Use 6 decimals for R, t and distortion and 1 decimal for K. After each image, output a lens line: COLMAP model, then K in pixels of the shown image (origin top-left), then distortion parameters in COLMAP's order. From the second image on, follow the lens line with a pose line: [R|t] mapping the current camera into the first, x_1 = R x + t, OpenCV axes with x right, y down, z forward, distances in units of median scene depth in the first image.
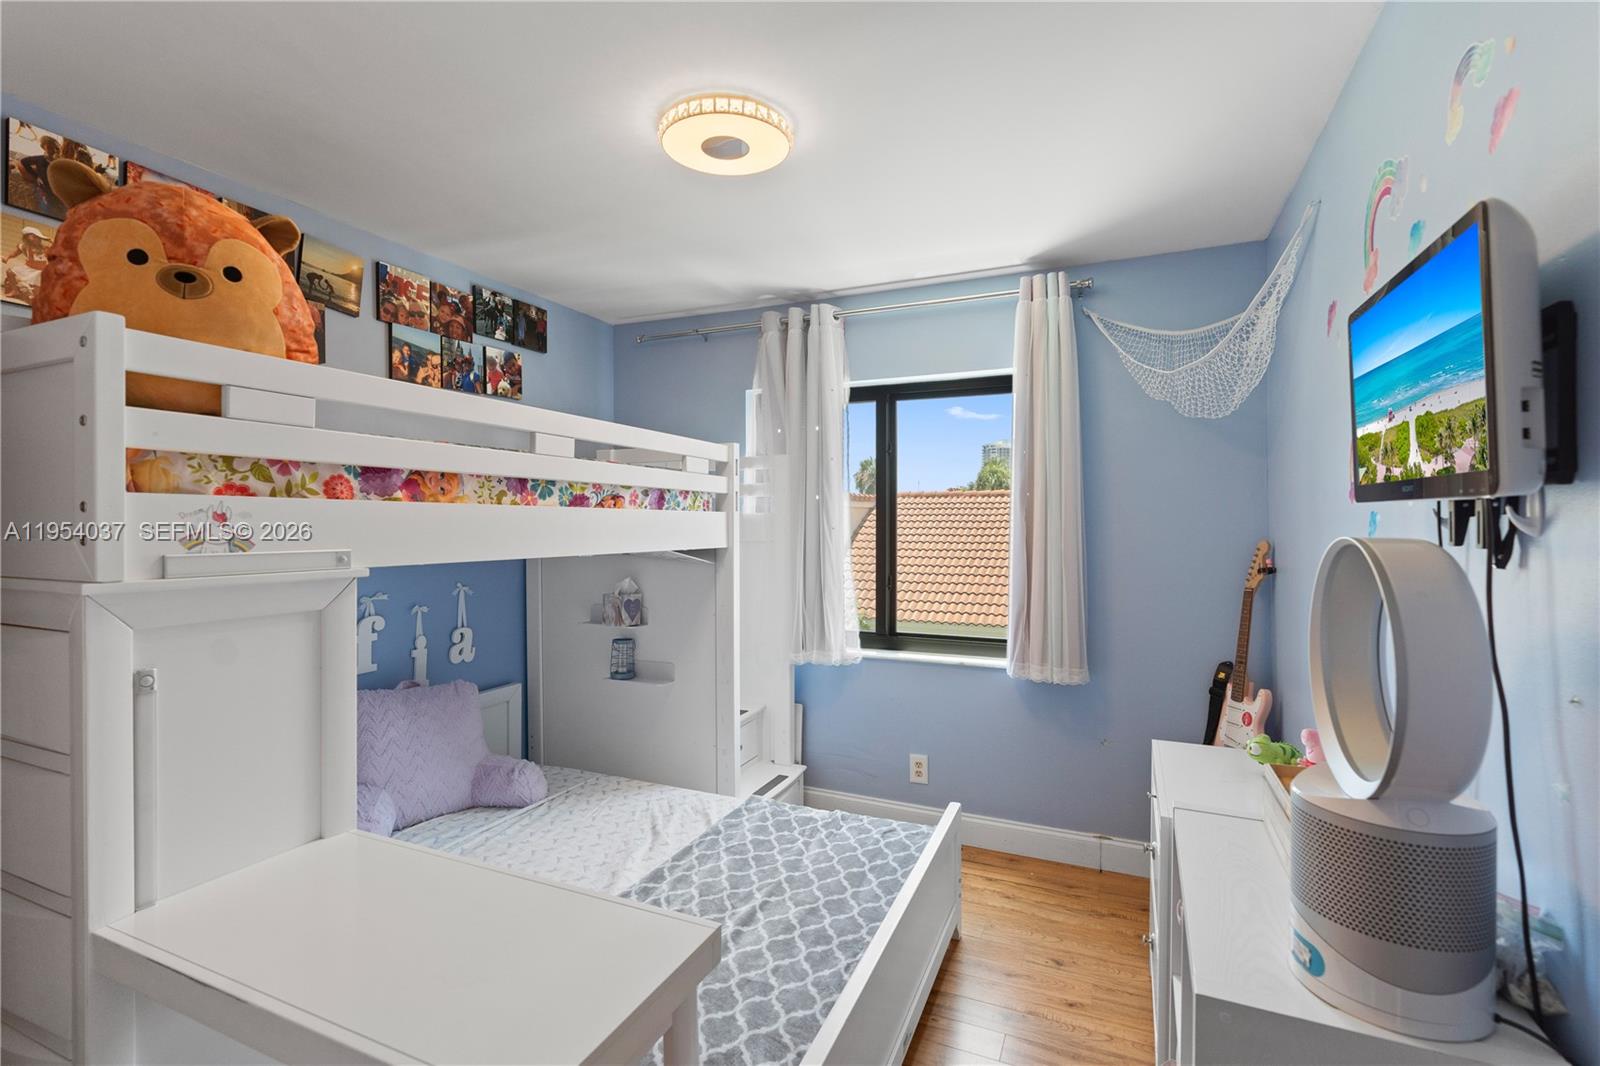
lens RADIAL K [[725.7, 0, 799.0], [0, 725.7, 523.1], [0, 0, 1]] dist [-0.013688, 0.005079]
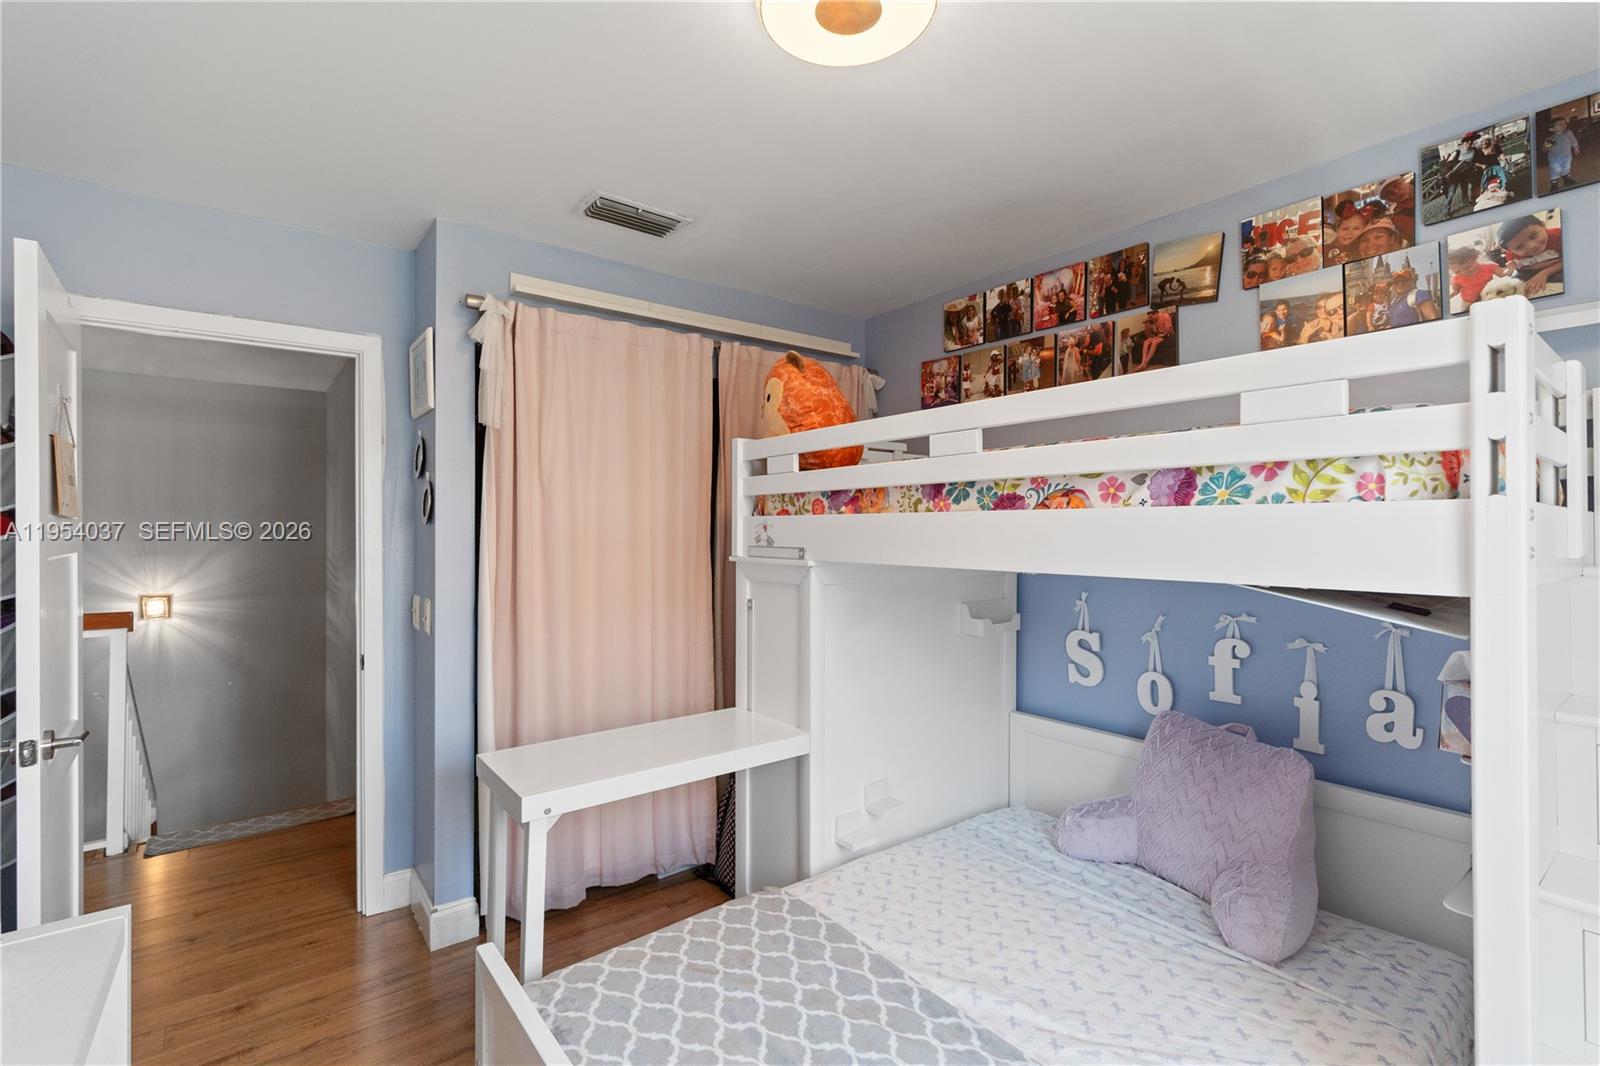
lens RADIAL K [[725.7, 0, 804.1], [0, 725.7, 522.2], [0, 0, 1]] dist [-0.013688, 0.005079]
pose [[-0.470040, -0.010860, -0.882578, 0.430255], [-0.000495, 0.999927, -0.012040, 0.000710], [0.882645, -0.005222, -0.470012, 1.007666]]
